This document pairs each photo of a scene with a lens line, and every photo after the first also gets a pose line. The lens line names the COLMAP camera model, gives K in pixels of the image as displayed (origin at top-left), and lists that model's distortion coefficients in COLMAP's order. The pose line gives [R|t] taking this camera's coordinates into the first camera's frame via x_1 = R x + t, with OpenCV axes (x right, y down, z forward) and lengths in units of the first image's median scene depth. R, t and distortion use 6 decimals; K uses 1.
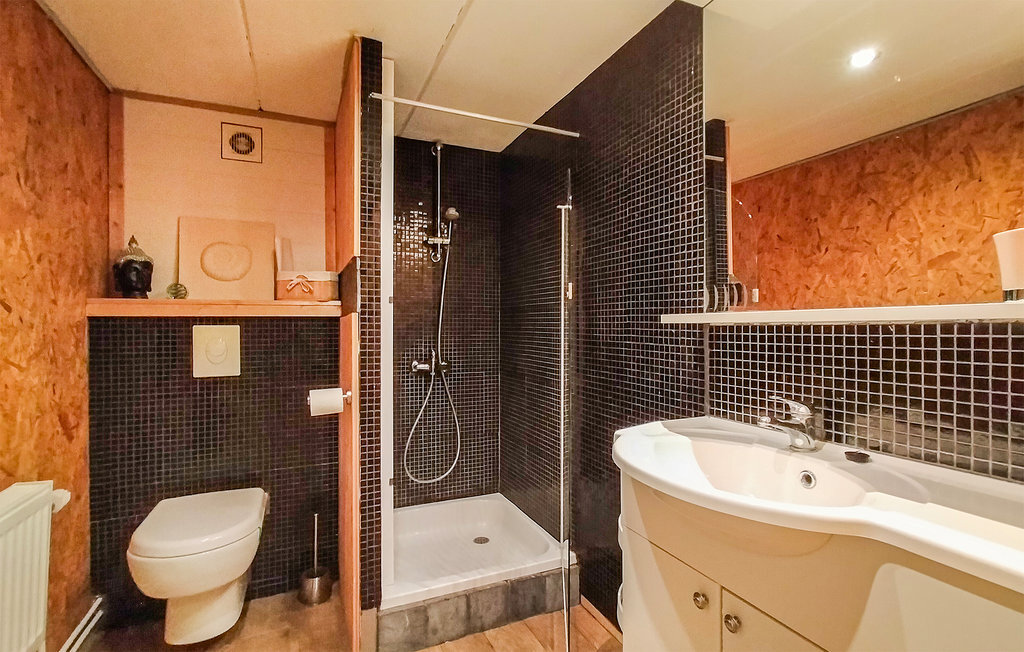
lens RADIAL K [[476.9, 0, 512.0], [0, 476.9, 326.0], [0, 0, 1]] dist [-0.002585, -0.000336]
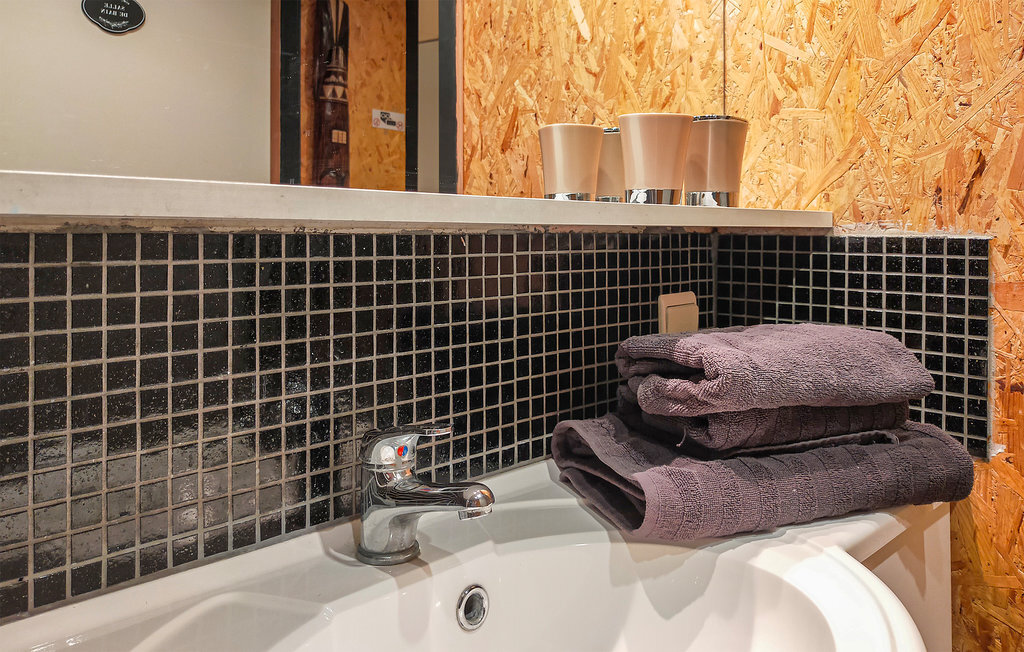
lens RADIAL K [[809.5, 0, 512.2], [0, 809.5, 272.4], [0, 0, 1]] dist [0.074060, -0.111359]
pose [[-0.381413, -0.029667, 0.923928, -0.041748], [0.001843, 0.999459, 0.032853, 0.008686], [-0.924403, 0.014233, -0.381152, 1.150844]]
